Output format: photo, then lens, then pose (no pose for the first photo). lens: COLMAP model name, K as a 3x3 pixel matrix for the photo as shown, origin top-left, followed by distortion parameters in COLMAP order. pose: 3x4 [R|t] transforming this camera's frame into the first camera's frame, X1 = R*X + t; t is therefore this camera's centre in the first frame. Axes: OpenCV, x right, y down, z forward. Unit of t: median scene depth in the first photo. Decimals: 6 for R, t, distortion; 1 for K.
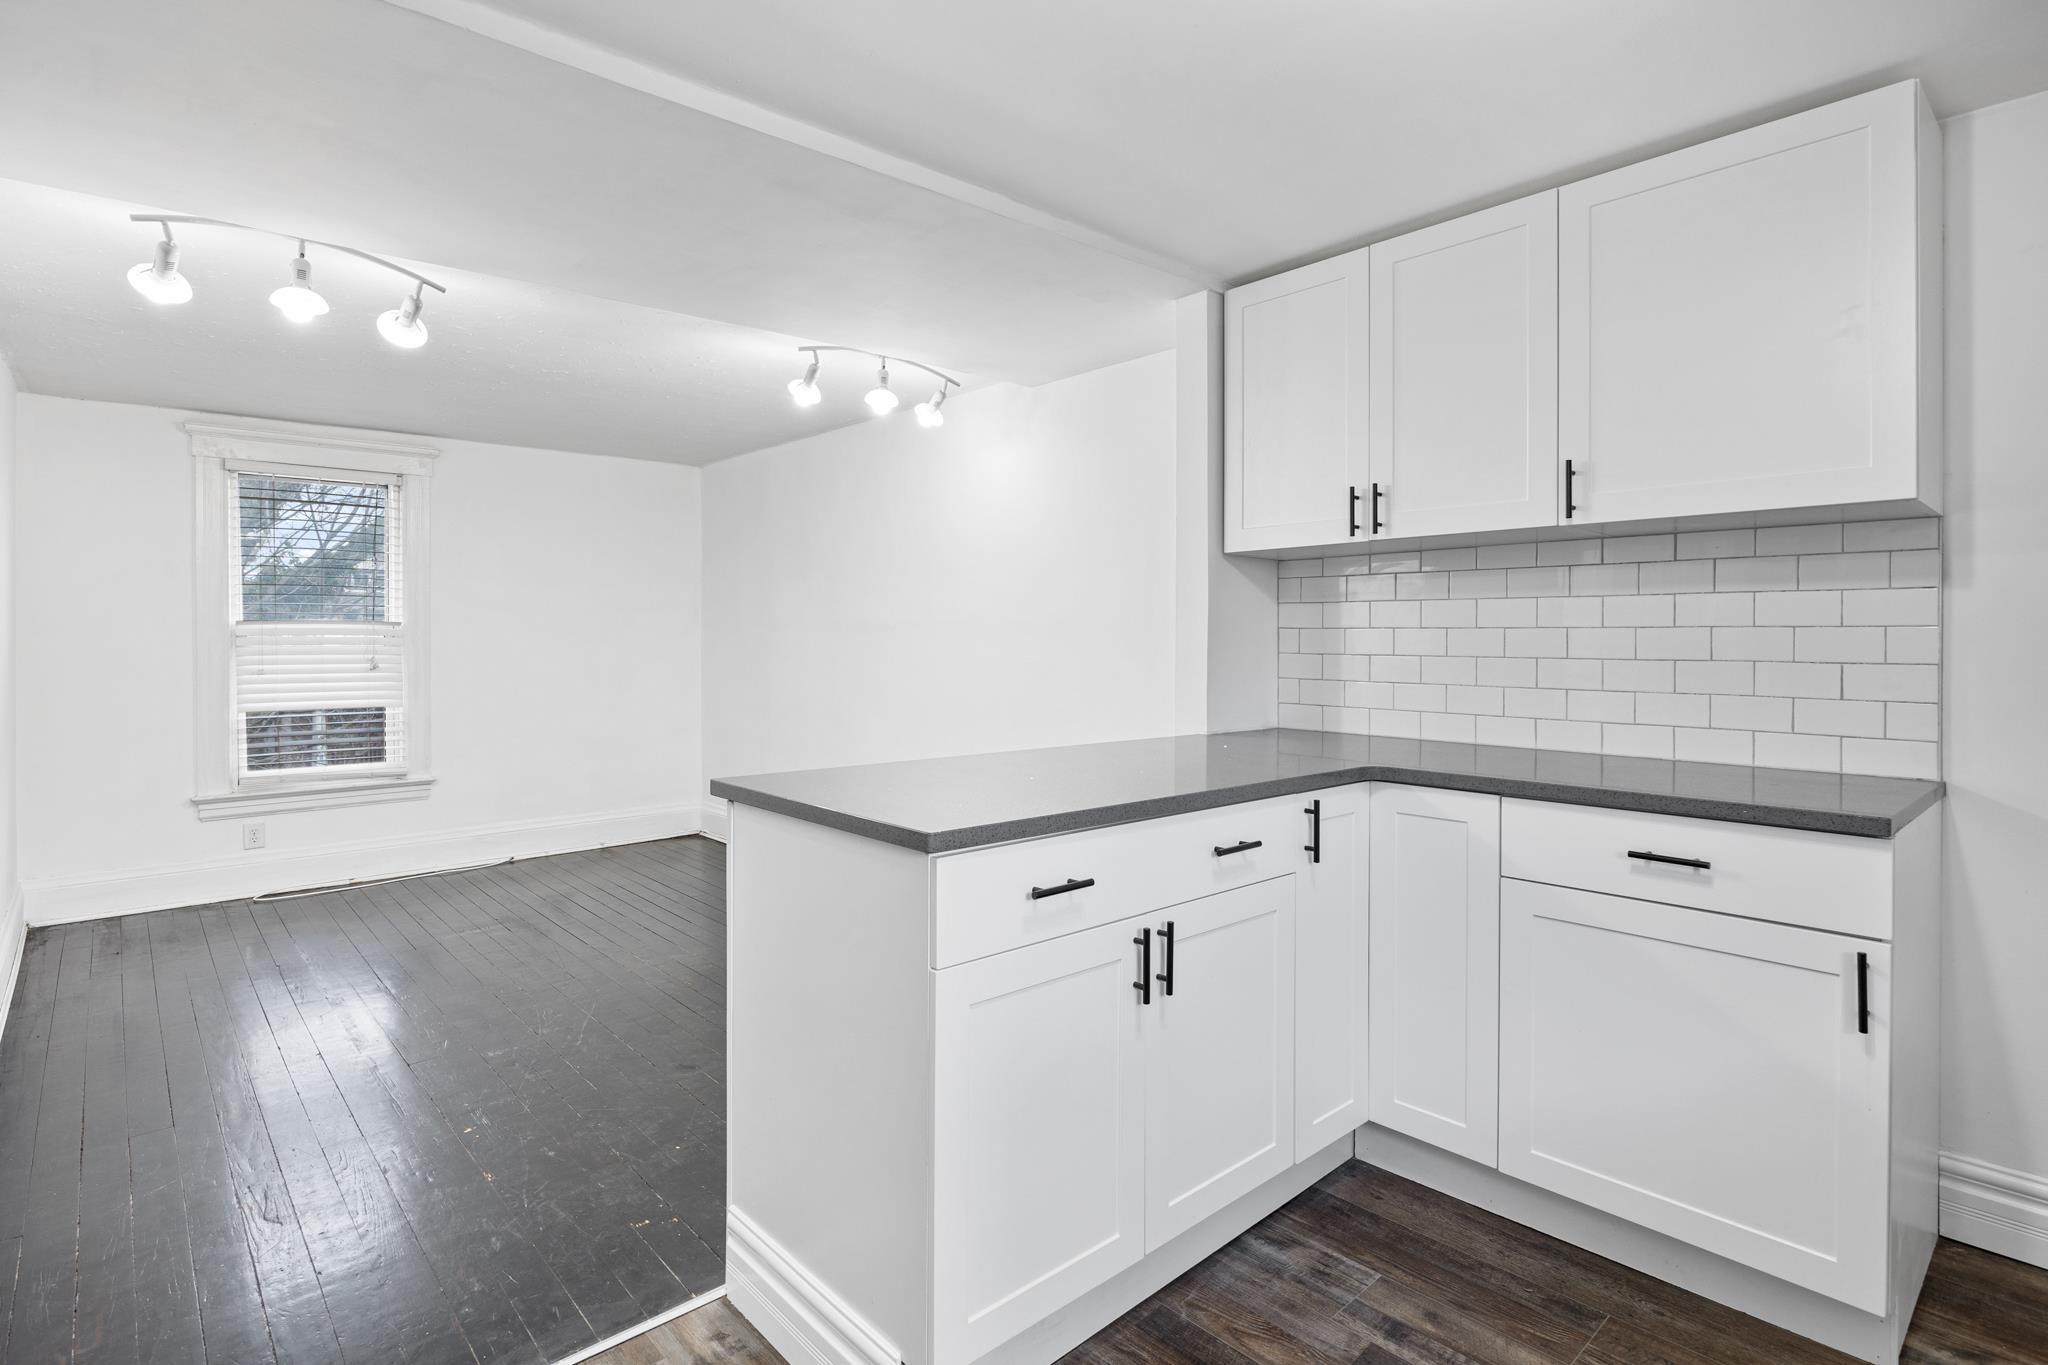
lens RADIAL K [[1025.1, 0, 1024.9], [0, 1025.1, 636.1], [0, 0, 1]] dist [-0.005519, -0.003102]
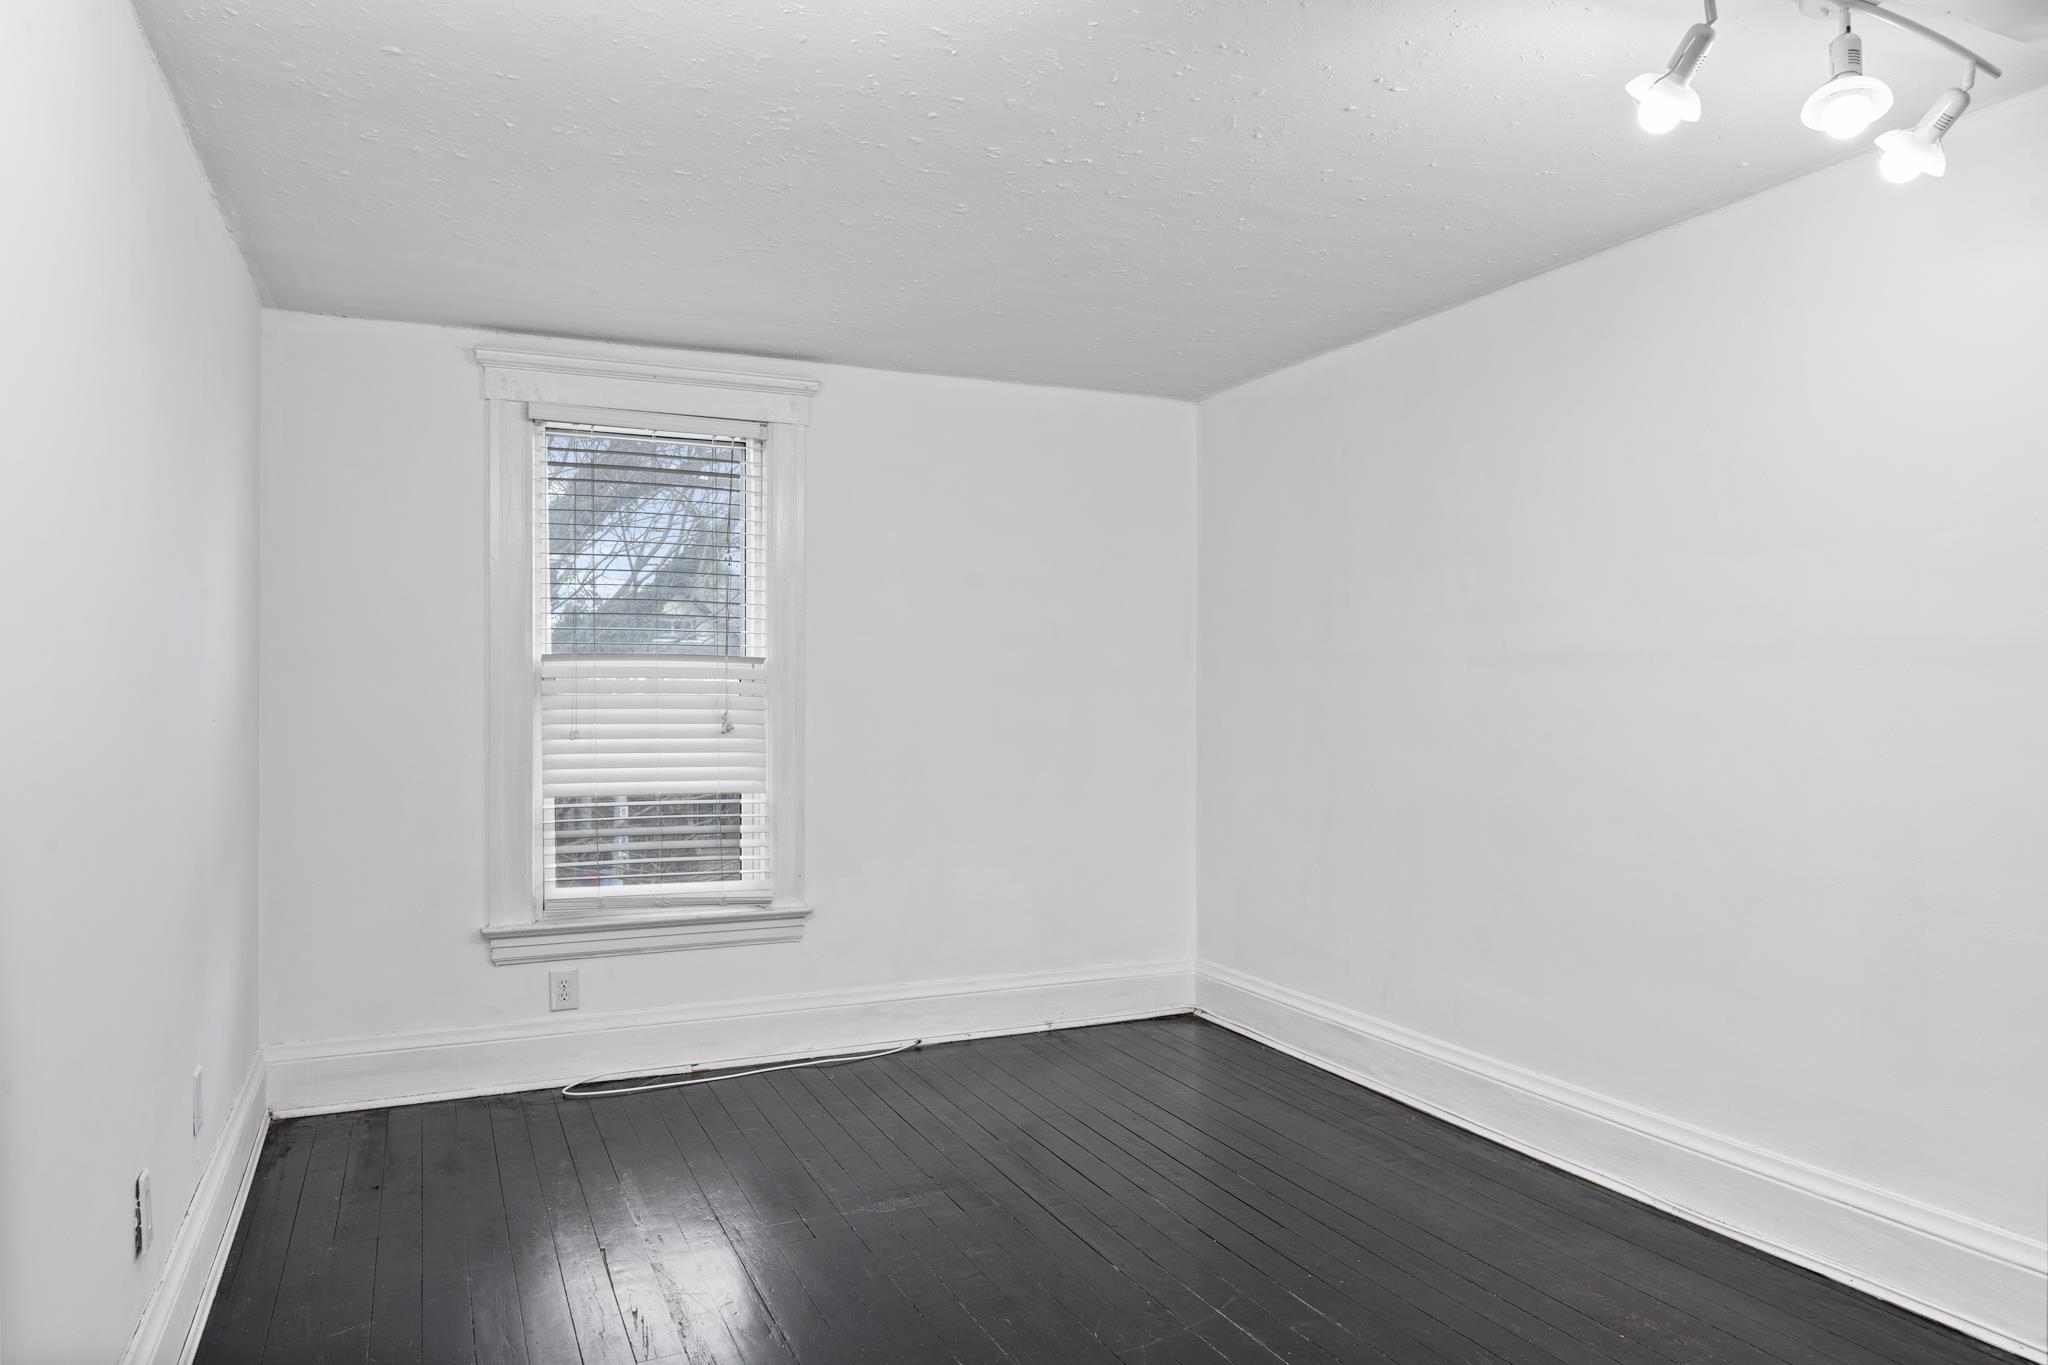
lens RADIAL K [[1367.6, 0, 1024.6], [0, 1367.6, 686.0], [0, 0, 1]] dist [-0.006024, 0.000194]
pose [[0.950188, 0.001408, -0.311673, -0.210399], [-0.003105, 0.999983, -0.004950, 0.007936], [0.311661, 0.005671, 0.950176, 0.270155]]
